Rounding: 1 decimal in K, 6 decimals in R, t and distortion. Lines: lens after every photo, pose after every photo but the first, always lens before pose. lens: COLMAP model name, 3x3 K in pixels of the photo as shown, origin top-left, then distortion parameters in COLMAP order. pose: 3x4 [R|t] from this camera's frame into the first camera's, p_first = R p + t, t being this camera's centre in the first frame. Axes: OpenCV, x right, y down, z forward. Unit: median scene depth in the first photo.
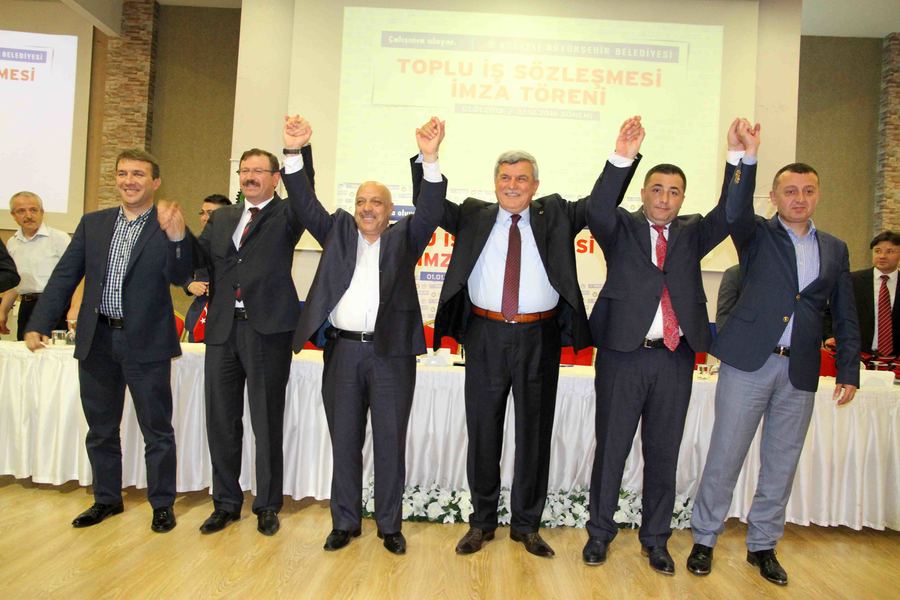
lens RADIAL K [[665.1, 0, 462.4], [0, 665.1, 295.8], [0, 0, 1]] dist [-0.071685, 0.045603]
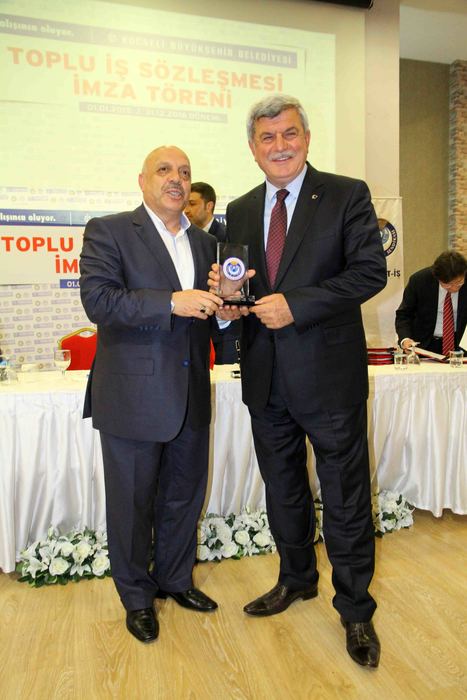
lens RADIAL K [[543.2, 0, 241.3], [0, 543.2, 367.0], [0, 0, 1]] dist [-0.078670, 0.085205]
pose [[0.955907, -0.092078, 0.278862, -0.037290], [0.060661, 0.991005, 0.119284, 0.010180], [-0.287338, -0.097108, 0.952894, 0.164453]]
